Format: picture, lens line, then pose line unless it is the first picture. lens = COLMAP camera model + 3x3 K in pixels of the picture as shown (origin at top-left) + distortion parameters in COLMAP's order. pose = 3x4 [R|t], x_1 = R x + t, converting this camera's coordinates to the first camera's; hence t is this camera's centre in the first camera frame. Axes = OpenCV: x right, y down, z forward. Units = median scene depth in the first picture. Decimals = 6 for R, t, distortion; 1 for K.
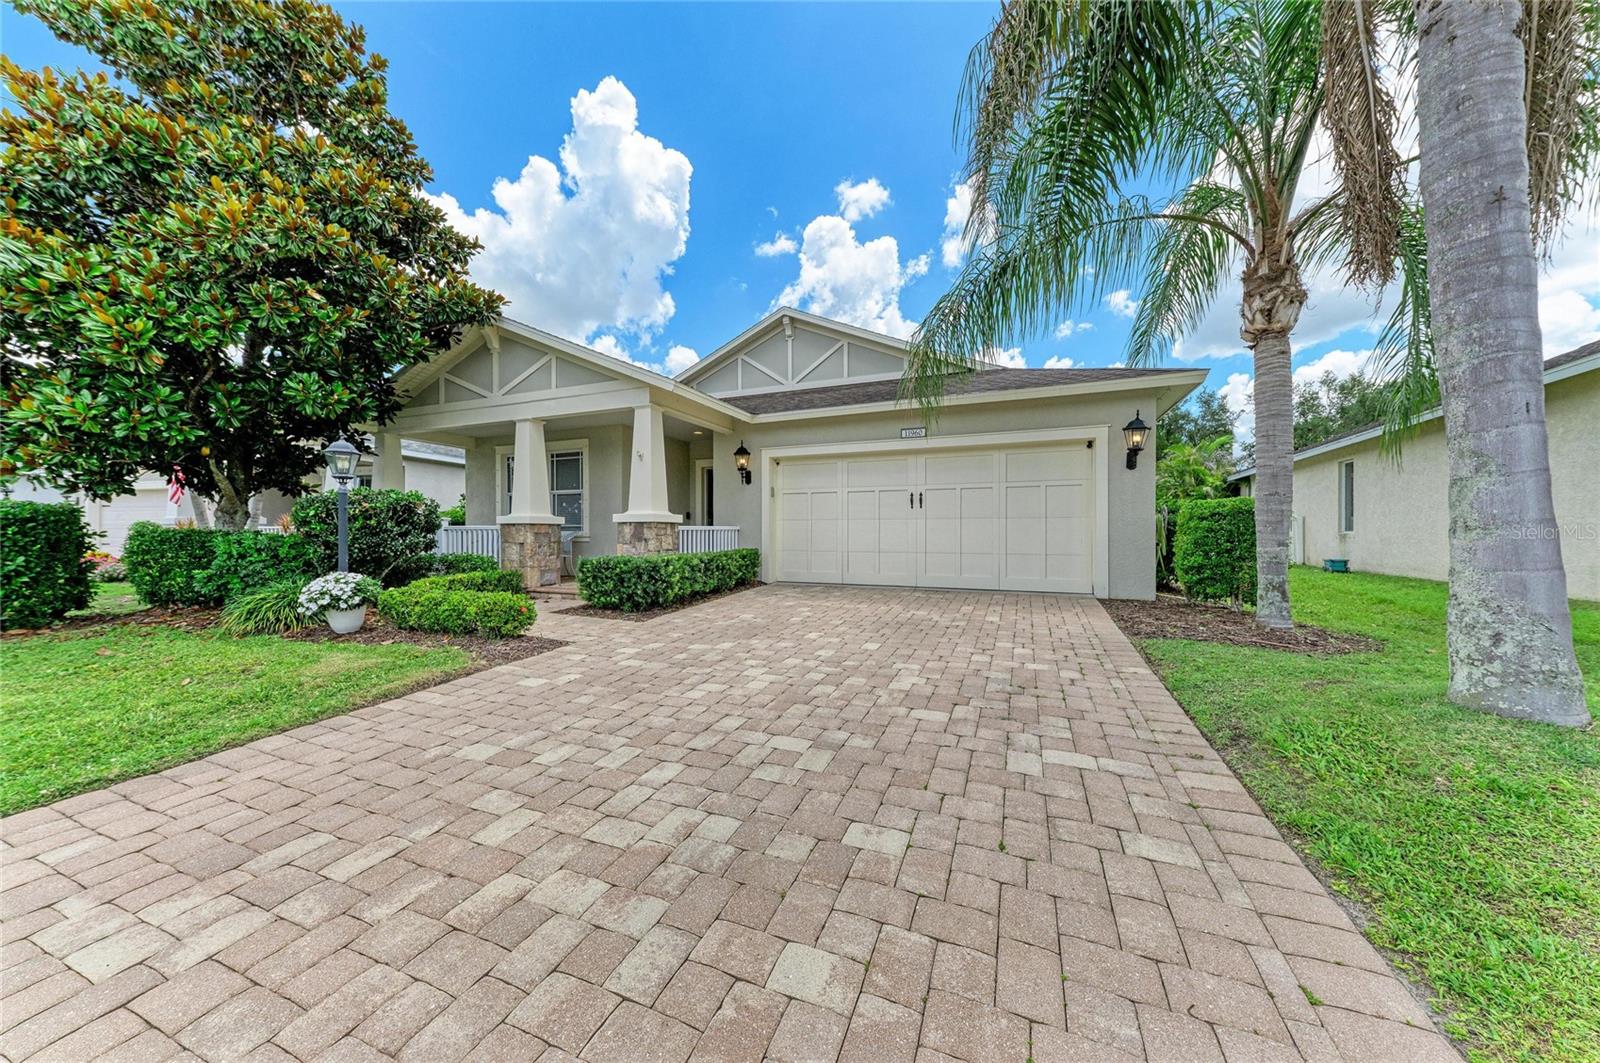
lens RADIAL K [[537.6, 0, 802.8], [0, 537.6, 531.1], [0, 0, 1]] dist [0.000573, -0.000004]
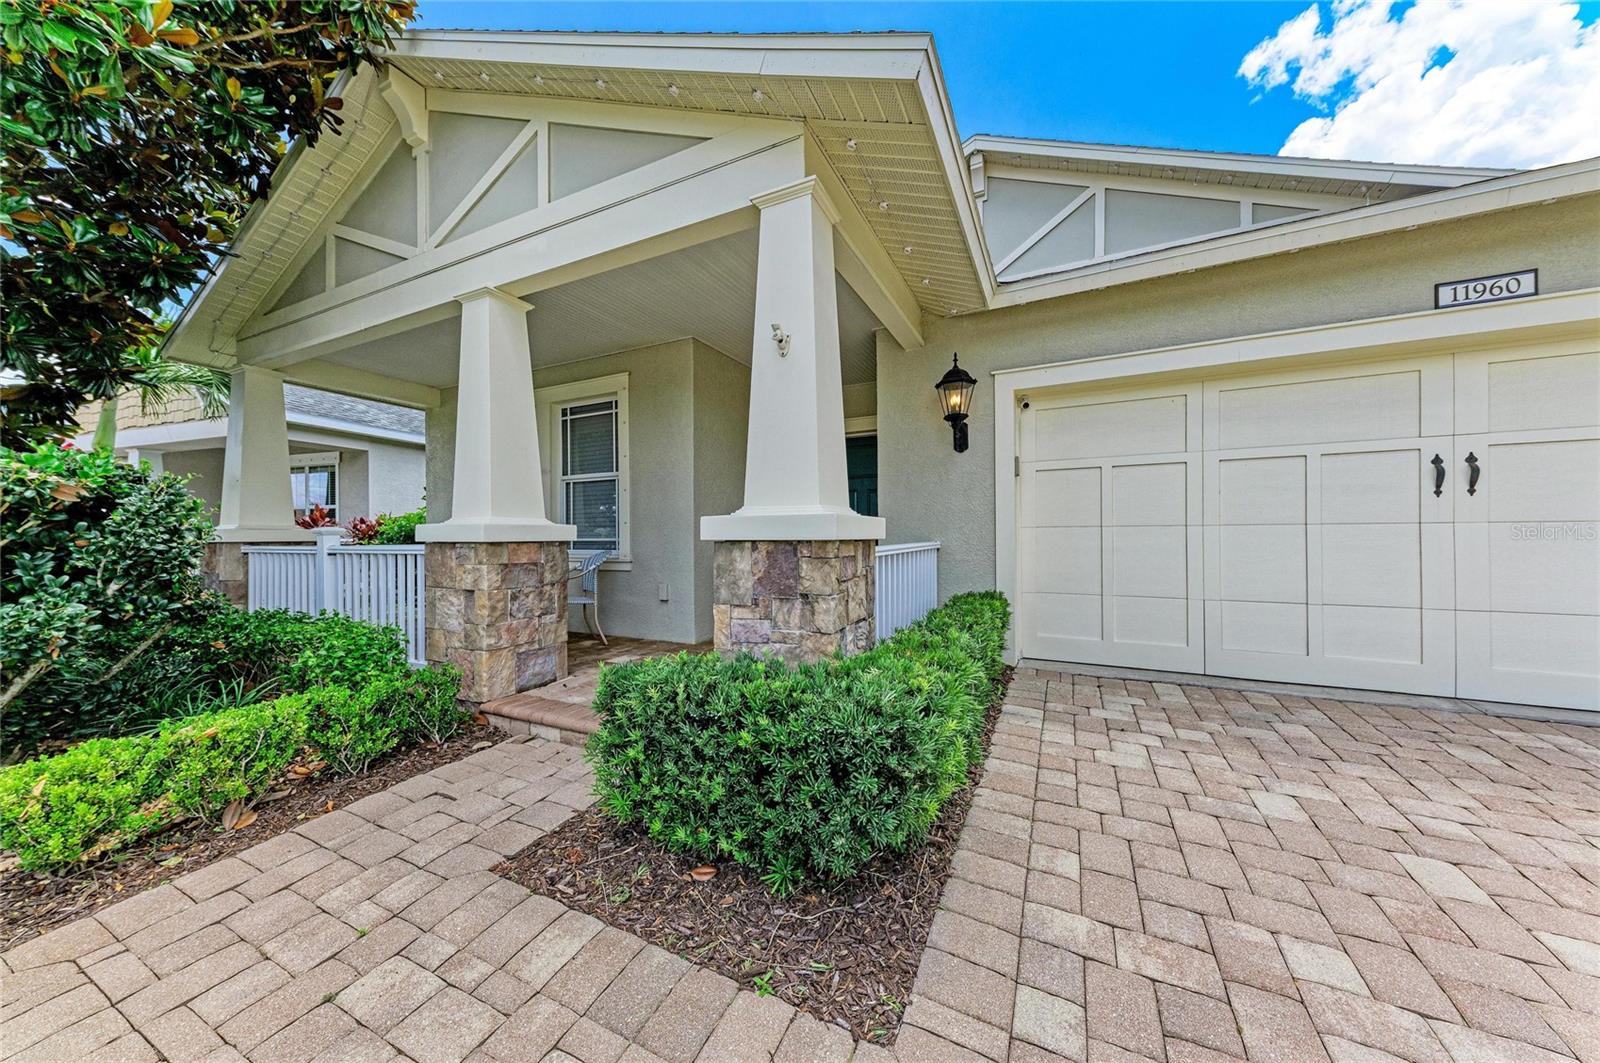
lens RADIAL K [[537.6, 0, 798.4], [0, 537.6, 528.2], [0, 0, 1]] dist [0.000573, -0.000004]
pose [[0.997340, -0.007051, -0.072554, -0.240660], [0.006366, 0.999933, -0.009671, -0.018542], [0.072618, 0.009183, 0.997318, 0.600709]]
